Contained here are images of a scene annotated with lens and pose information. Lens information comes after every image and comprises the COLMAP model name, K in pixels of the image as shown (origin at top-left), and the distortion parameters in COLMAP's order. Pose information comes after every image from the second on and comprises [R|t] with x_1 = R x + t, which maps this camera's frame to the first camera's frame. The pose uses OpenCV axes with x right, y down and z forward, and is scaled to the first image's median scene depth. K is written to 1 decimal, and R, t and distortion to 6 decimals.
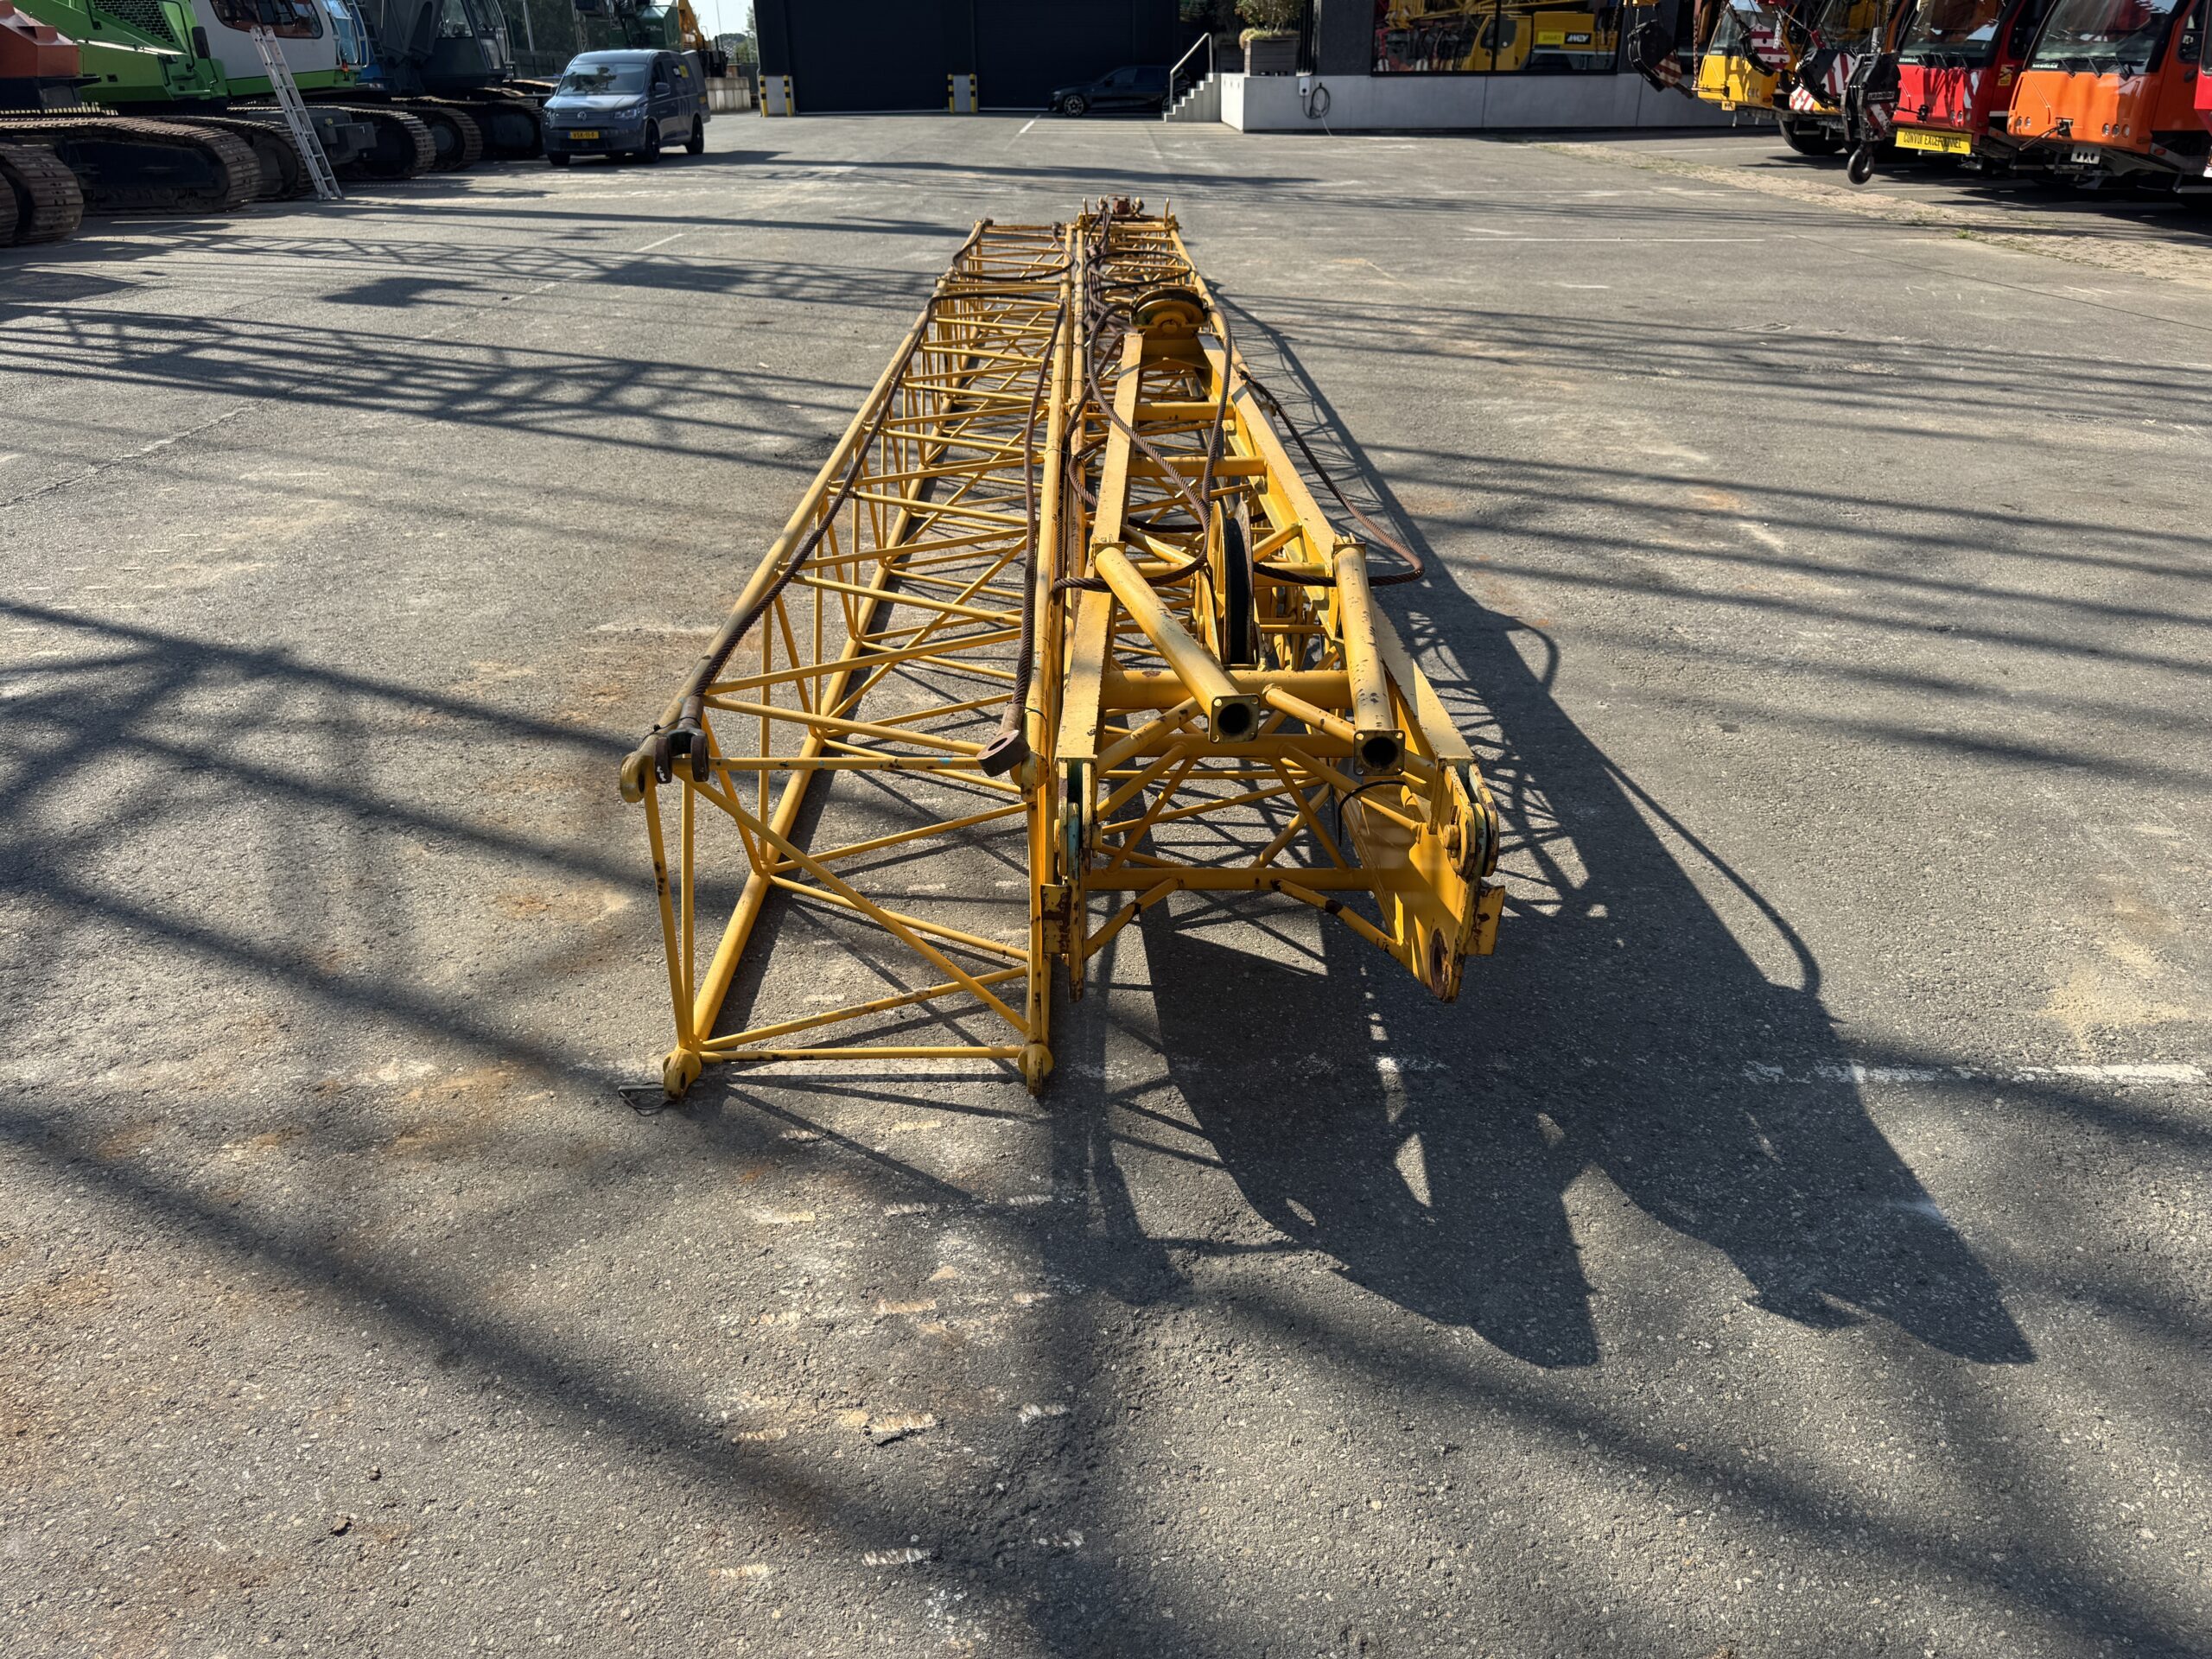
lens RADIAL K [[1555.3, 0, 1117.7], [0, 1555.3, 826.3], [0, 0, 1]] dist [0.047366, -0.007357]
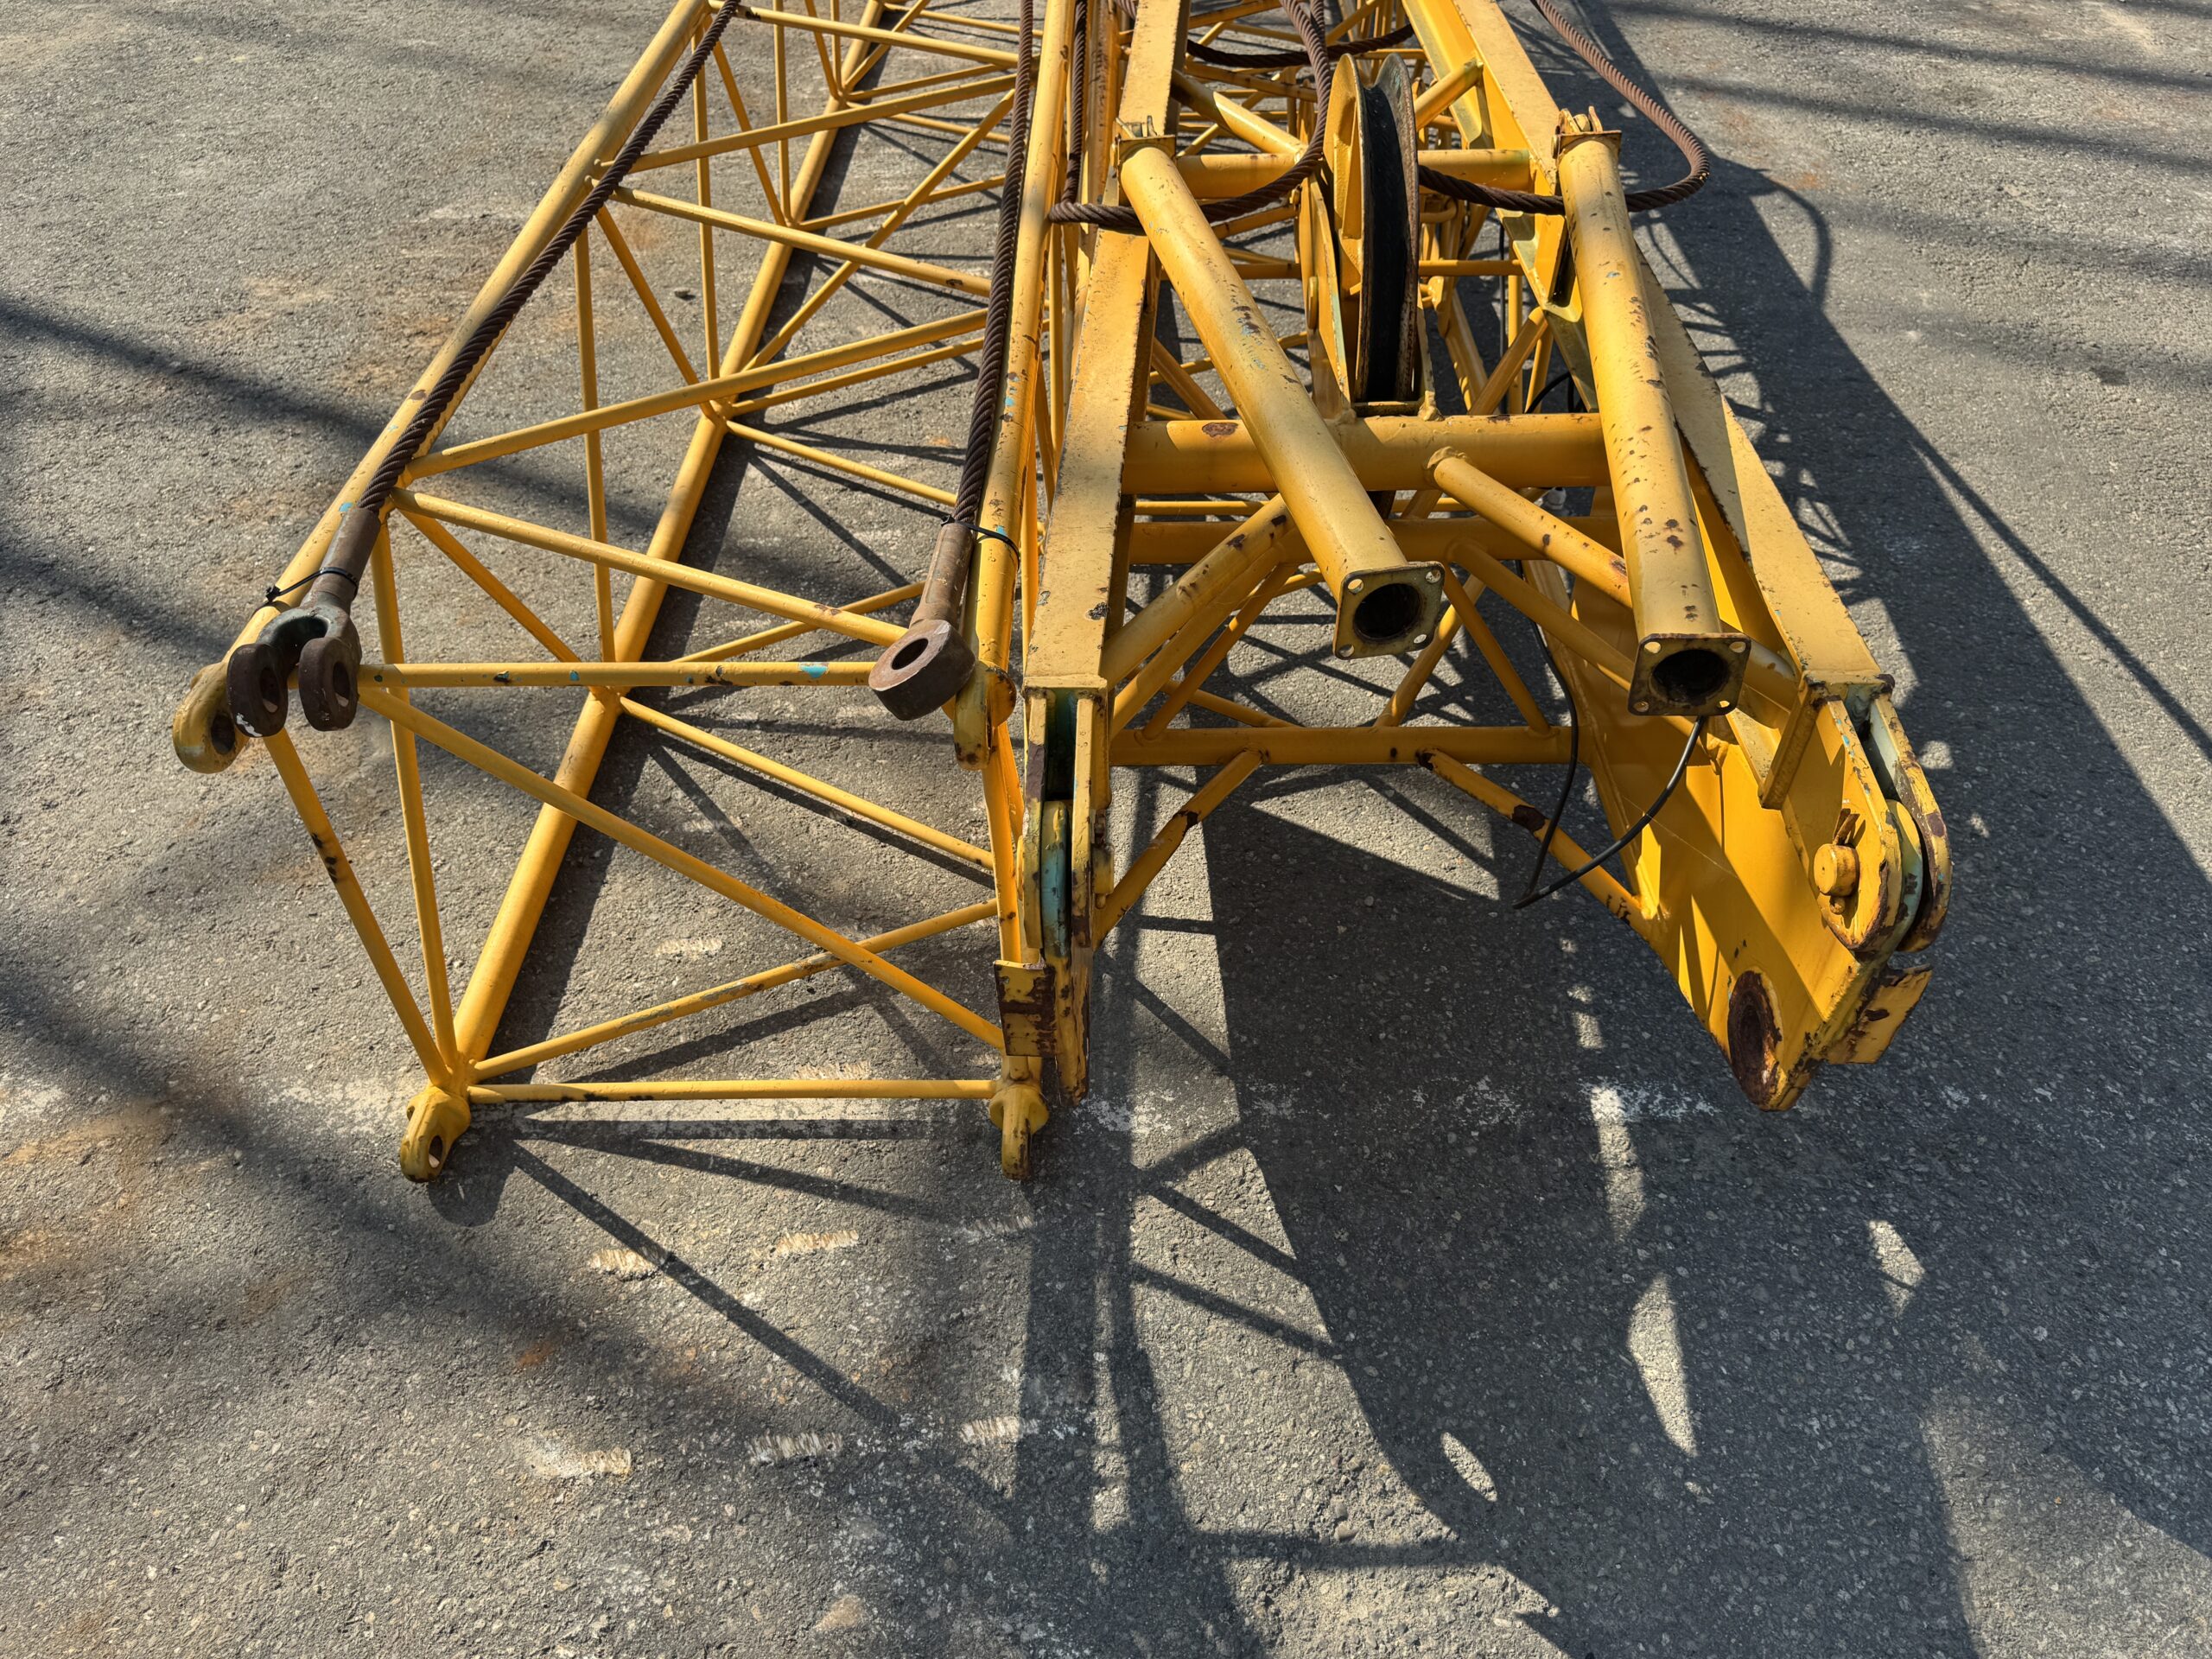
lens RADIAL K [[1577.6, 0, 1108.1], [0, 1577.6, 817.4], [0, 0, 1]] dist [0.002273, 0.001260]
pose [[0.998798, 0.005051, -0.048760, 0.010141], [0.009849, 0.953713, 0.300557, -0.132556], [0.048021, -0.300676, 0.952517, 0.439153]]
